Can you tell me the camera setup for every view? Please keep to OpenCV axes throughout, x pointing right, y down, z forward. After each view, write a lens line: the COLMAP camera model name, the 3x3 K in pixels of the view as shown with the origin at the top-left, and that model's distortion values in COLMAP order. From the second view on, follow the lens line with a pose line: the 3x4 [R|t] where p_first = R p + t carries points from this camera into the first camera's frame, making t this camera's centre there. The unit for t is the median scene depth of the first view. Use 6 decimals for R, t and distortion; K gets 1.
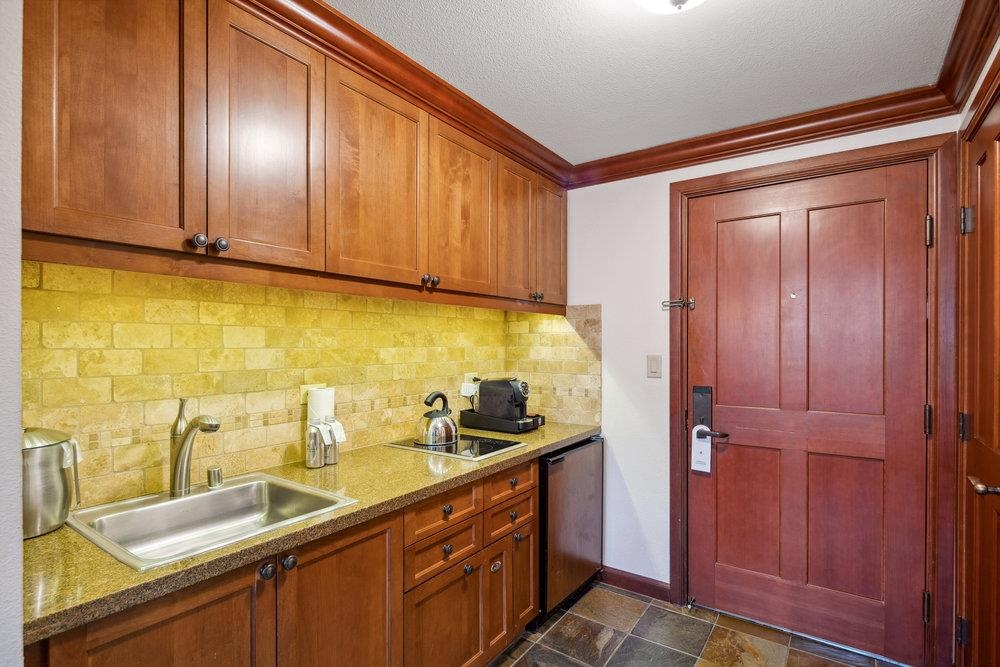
lens RADIAL K [[495.0, 0, 513.0], [0, 495.0, 349.5], [0, 0, 1]] dist [0.003838, -0.004702]
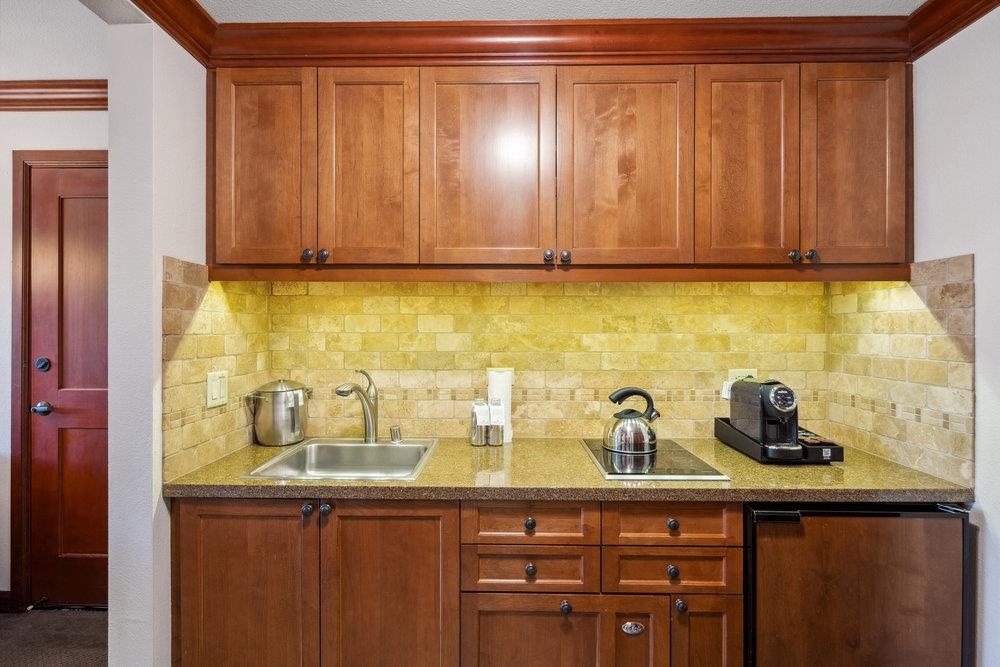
lens RADIAL K [[495.0, 0, 492.8], [0, 495.0, 330.5], [0, 0, 1]] dist [0.003838, -0.004702]
pose [[0.541786, 0.003141, -0.840511, 0.419631], [-0.010642, 0.999938, -0.003123, -0.004857], [0.840449, 0.010637, 0.541786, 0.363292]]
